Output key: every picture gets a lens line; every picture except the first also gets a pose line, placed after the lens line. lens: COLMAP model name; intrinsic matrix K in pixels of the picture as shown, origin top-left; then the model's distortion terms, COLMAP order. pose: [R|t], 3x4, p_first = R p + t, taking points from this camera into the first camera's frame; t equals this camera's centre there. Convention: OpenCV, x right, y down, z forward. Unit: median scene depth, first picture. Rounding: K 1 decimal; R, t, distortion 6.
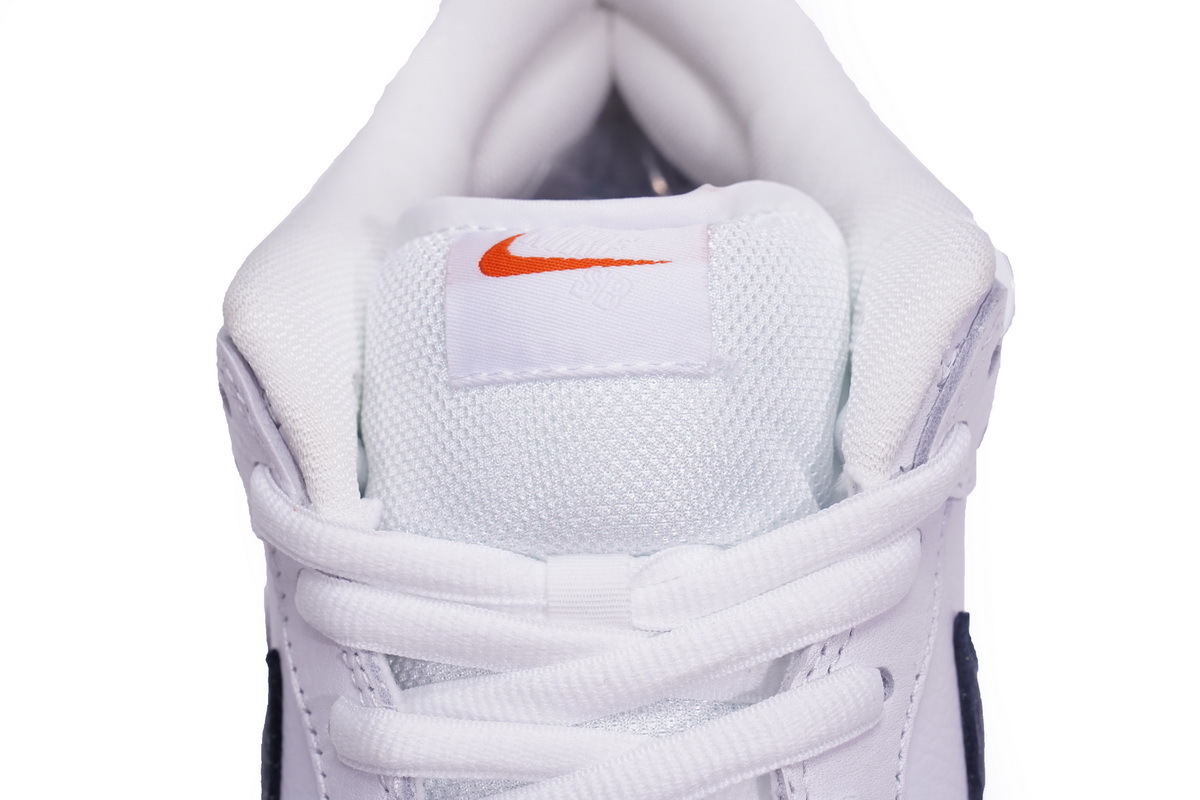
lens RADIAL K [[2408.2, 0, 603.4], [0, 2408.2, 397.2], [0, 0, 1]] dist [0.250553, 0.000000]
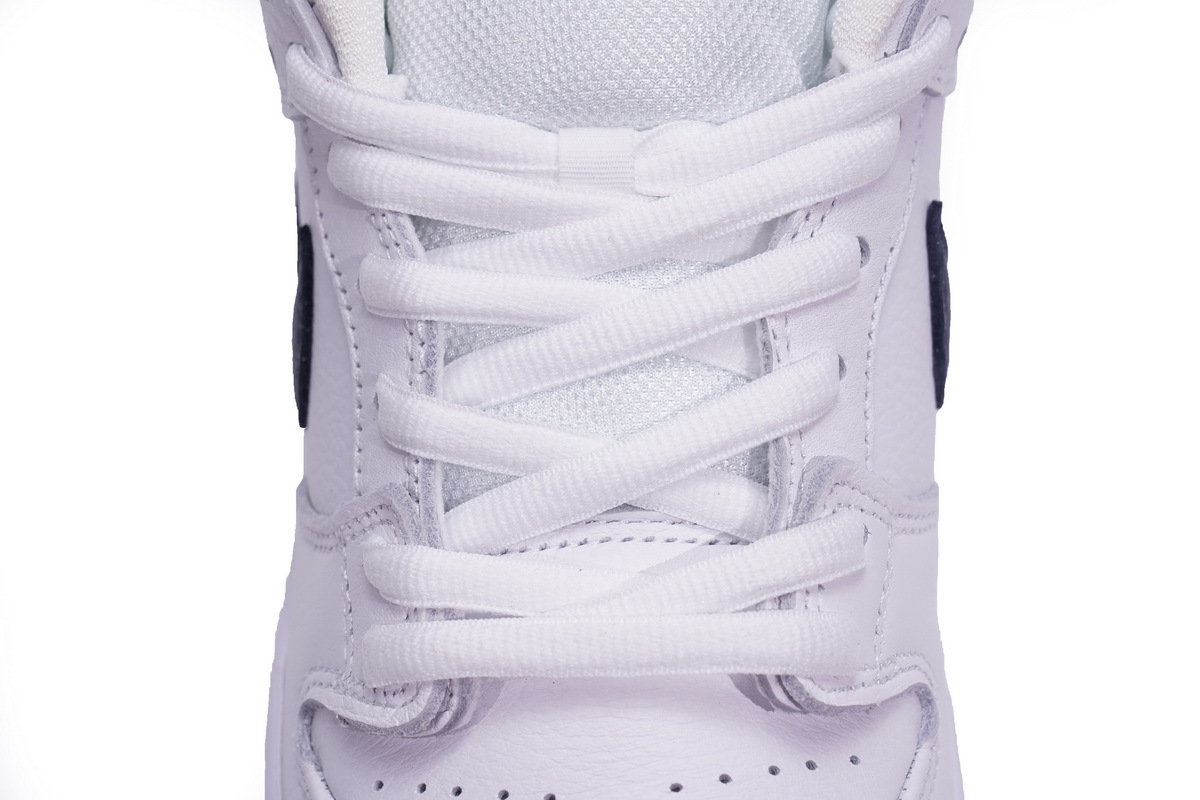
lens RADIAL K [[2408.2, 0, 599.5], [0, 2408.2, 403.9], [0, 0, 1]] dist [0.250553, 0.000000]
pose [[0.999749, 0.022077, 0.003762, -0.006189], [-0.022329, 0.995528, 0.091785, 0.089577], [-0.001719, -0.091846, 0.995772, -0.104228]]
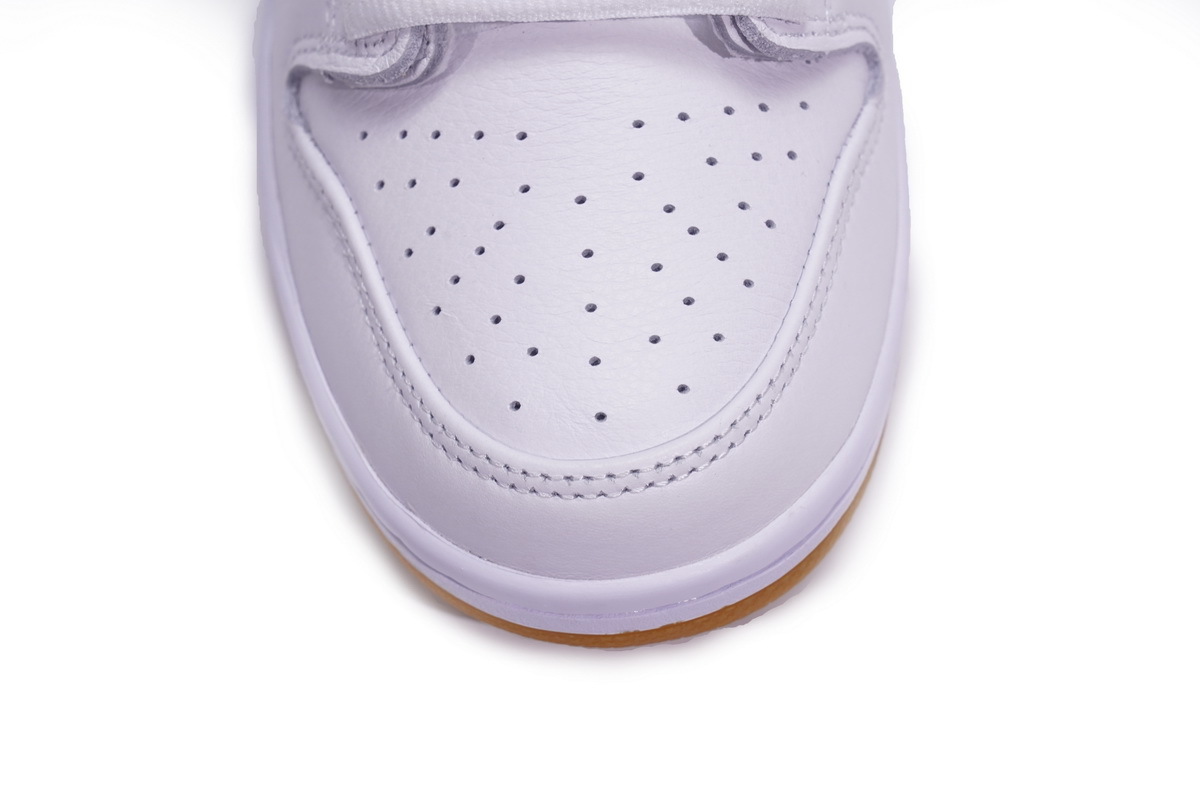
lens RADIAL K [[2408.2, 0, 596.0], [0, 2408.2, 399.1], [0, 0, 1]] dist [0.250553, 0.000000]
pose [[0.999883, 0.008857, 0.012452, 0.002009], [-0.011579, 0.970909, 0.239169, 0.207510], [-0.009971, -0.239285, 0.970898, -0.207370]]
